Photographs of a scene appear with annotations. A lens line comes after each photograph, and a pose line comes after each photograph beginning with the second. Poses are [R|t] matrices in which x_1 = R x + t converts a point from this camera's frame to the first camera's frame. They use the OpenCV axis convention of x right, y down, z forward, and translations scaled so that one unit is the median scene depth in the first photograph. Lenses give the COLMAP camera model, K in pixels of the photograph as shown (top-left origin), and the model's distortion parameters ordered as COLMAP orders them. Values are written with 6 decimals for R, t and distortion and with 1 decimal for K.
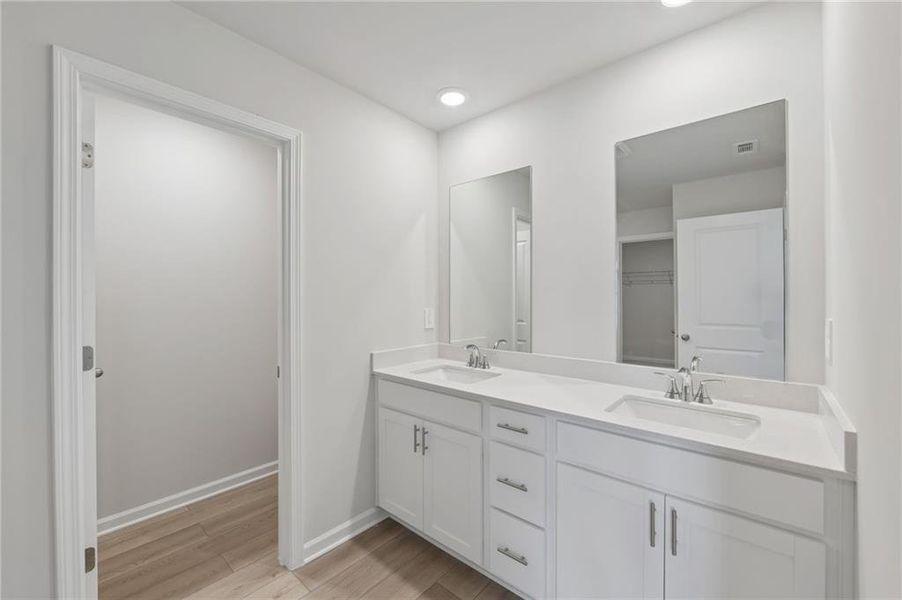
lens RADIAL K [[363.2, 0, 449.2], [0, 363.2, 297.5], [0, 0, 1]] dist [-0.004462, -0.000457]
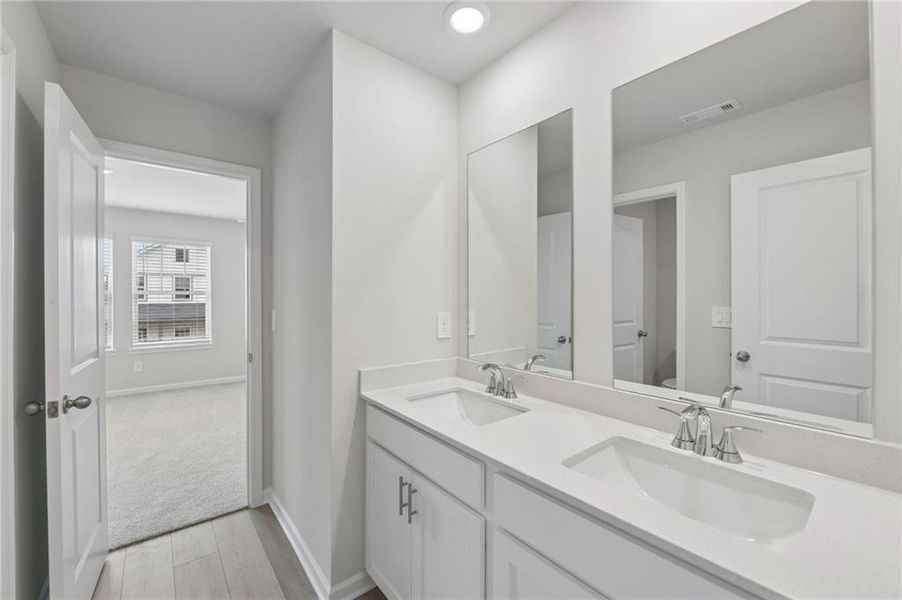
lens RADIAL K [[363.2, 0, 449.2], [0, 363.2, 297.5], [0, 0, 1]] dist [-0.004462, -0.000457]
pose [[0.983741, 0.004954, -0.179524, 0.110761], [-0.004556, 0.999986, 0.002627, -0.003743], [0.179534, -0.001766, 0.983750, 0.278424]]
